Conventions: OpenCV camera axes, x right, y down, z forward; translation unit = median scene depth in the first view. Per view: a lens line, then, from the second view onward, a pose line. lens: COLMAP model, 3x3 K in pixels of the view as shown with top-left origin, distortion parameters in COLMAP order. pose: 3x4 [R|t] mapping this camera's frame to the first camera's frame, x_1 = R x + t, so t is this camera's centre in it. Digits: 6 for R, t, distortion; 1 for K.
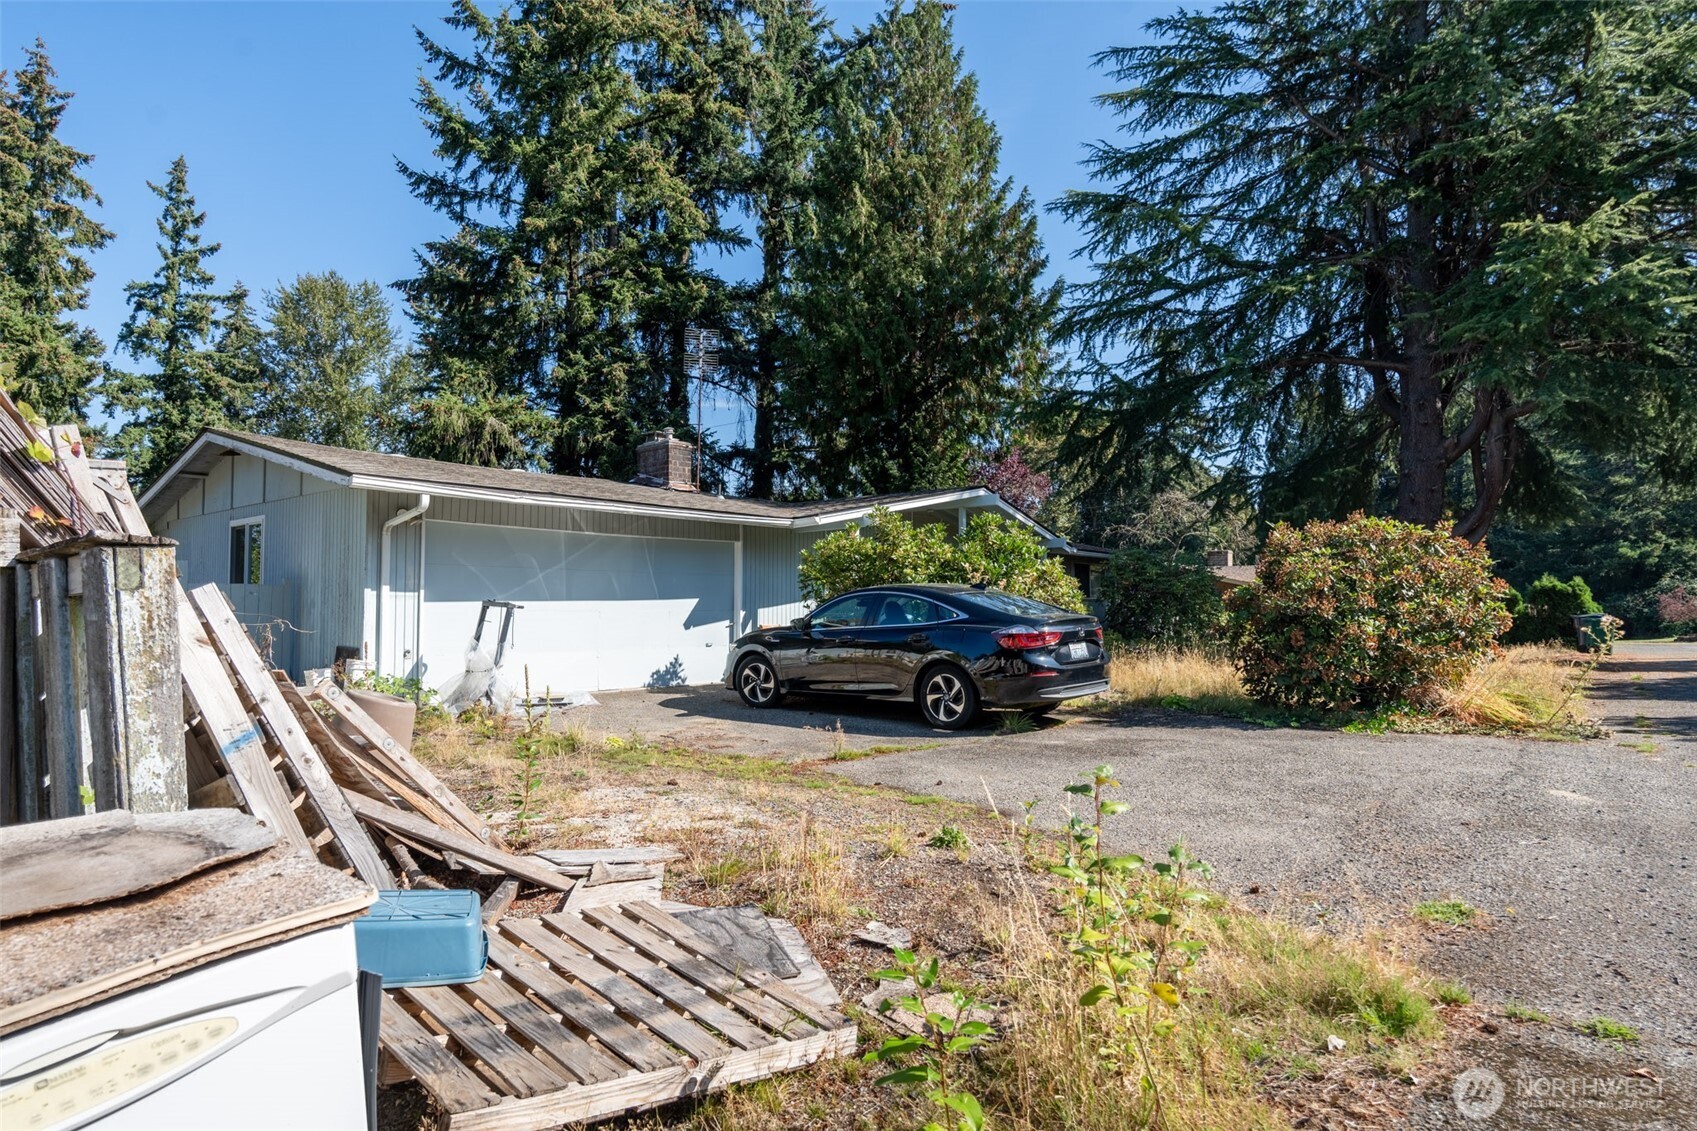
lens RADIAL K [[918.8, 0, 851.1], [0, 918.8, 570.9], [0, 0, 1]] dist [-0.015733, 0.001832]
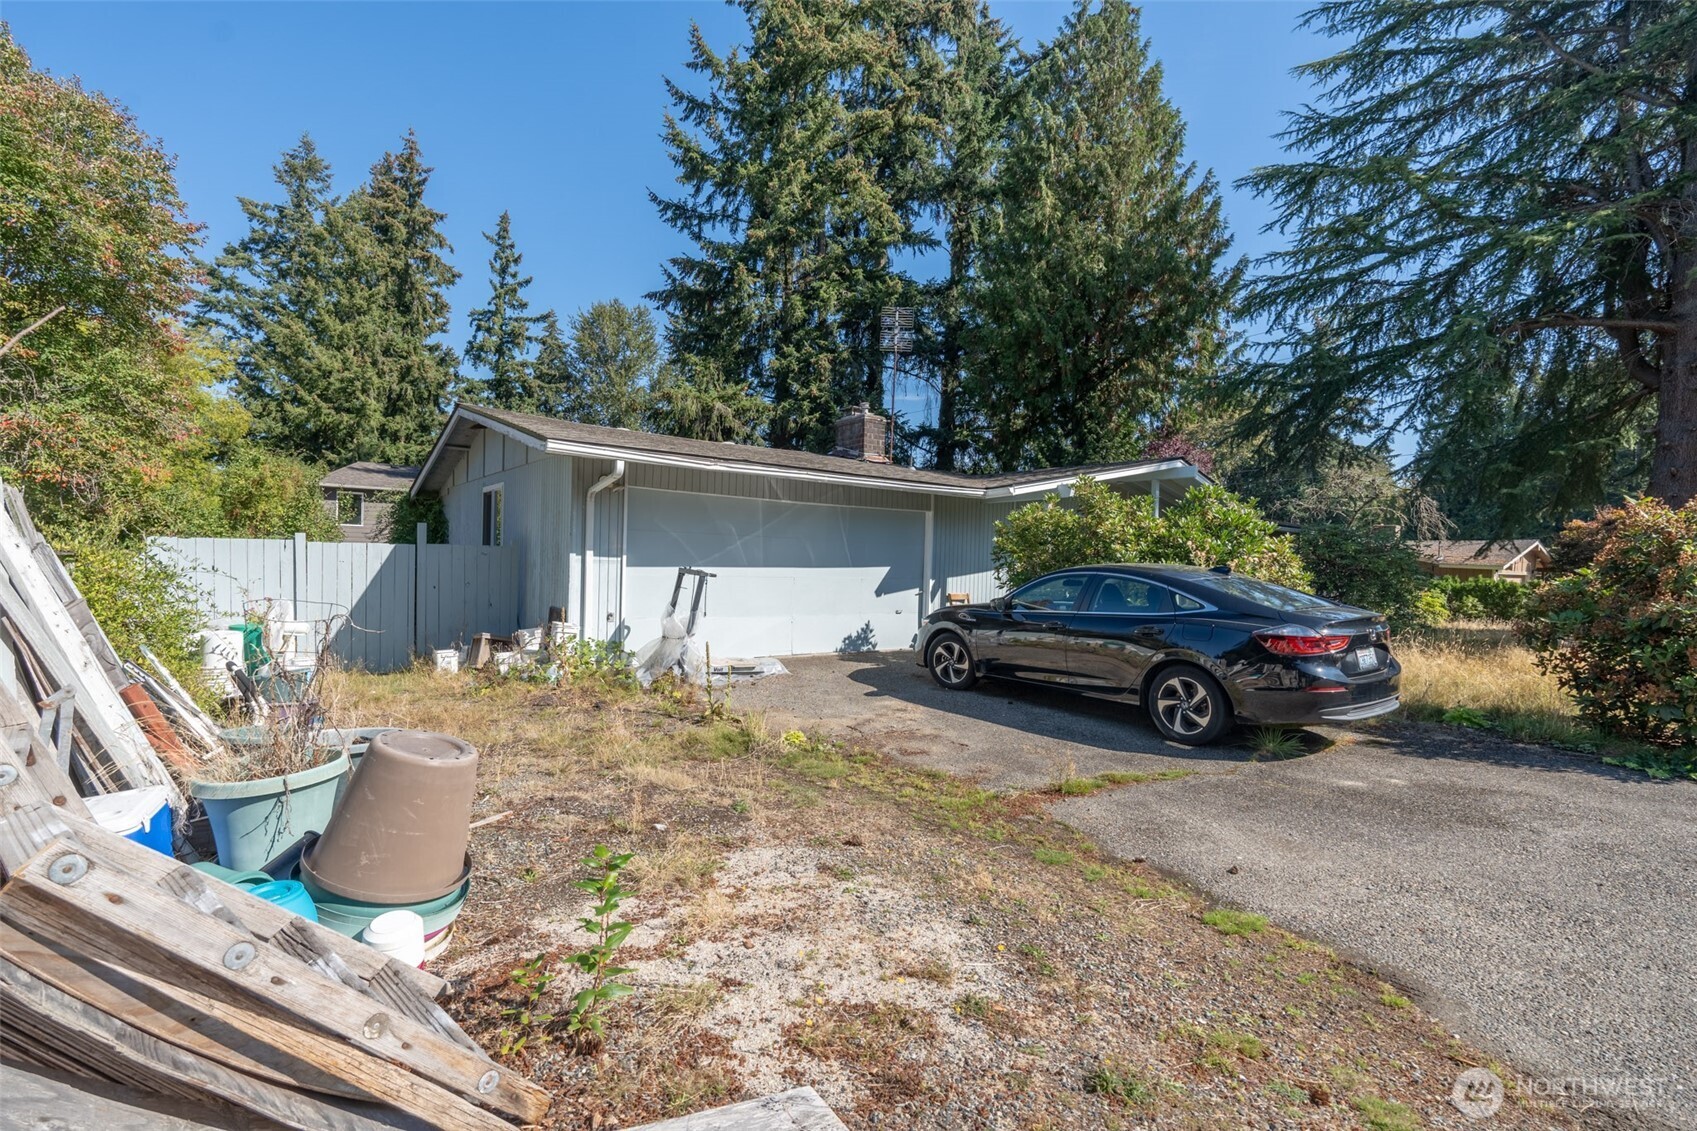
lens RADIAL K [[739.4, 0, 844.4], [0, 739.4, 569.1], [0, 0, 1]] dist [-0.013502, 0.001301]
pose [[0.975168, 0.030876, -0.219303, -0.015935], [-0.020252, 0.998517, 0.050525, -0.003634], [0.220538, -0.044829, 0.974348, 0.085802]]
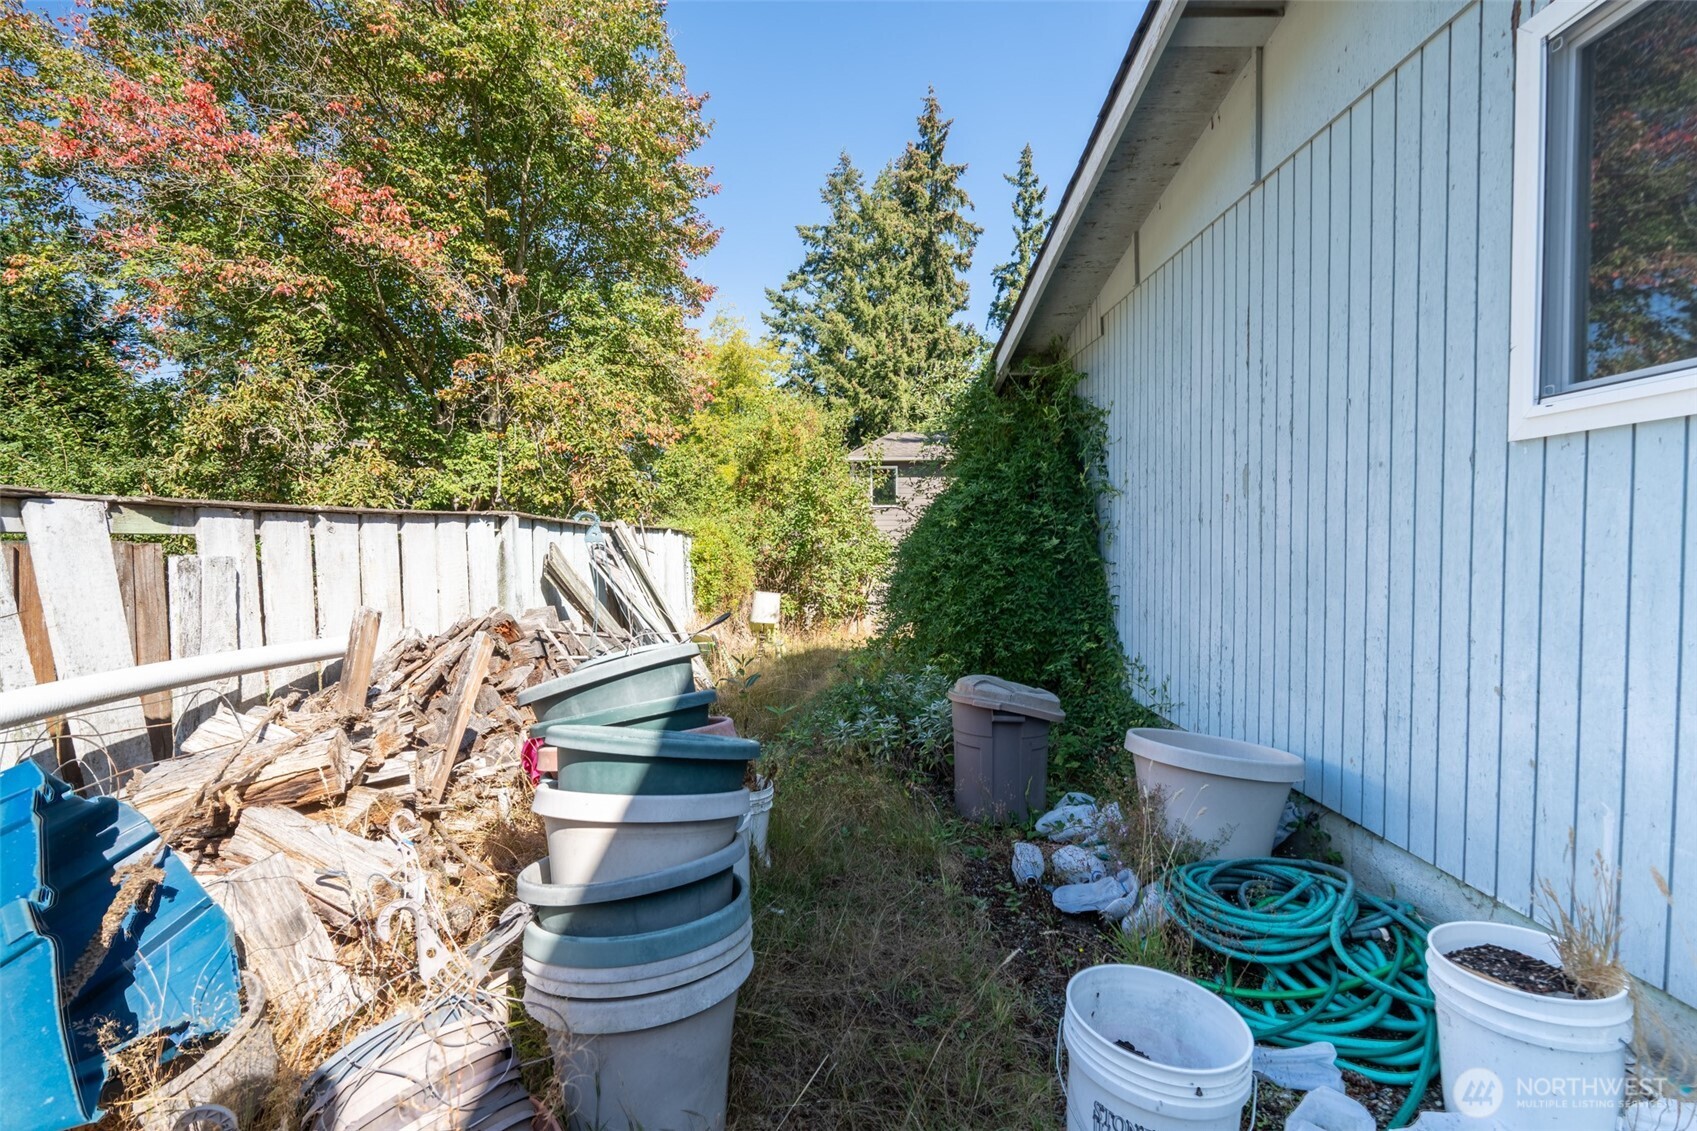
lens RADIAL K [[739.4, 0, 850.6], [0, 739.4, 565.1], [0, 0, 1]] dist [-0.013502, 0.001301]
pose [[0.648129, 0.024415, -0.761139, -0.293078], [0.034567, 0.997513, 0.061432, 0.016971], [0.760745, -0.066126, 0.645673, 0.354142]]
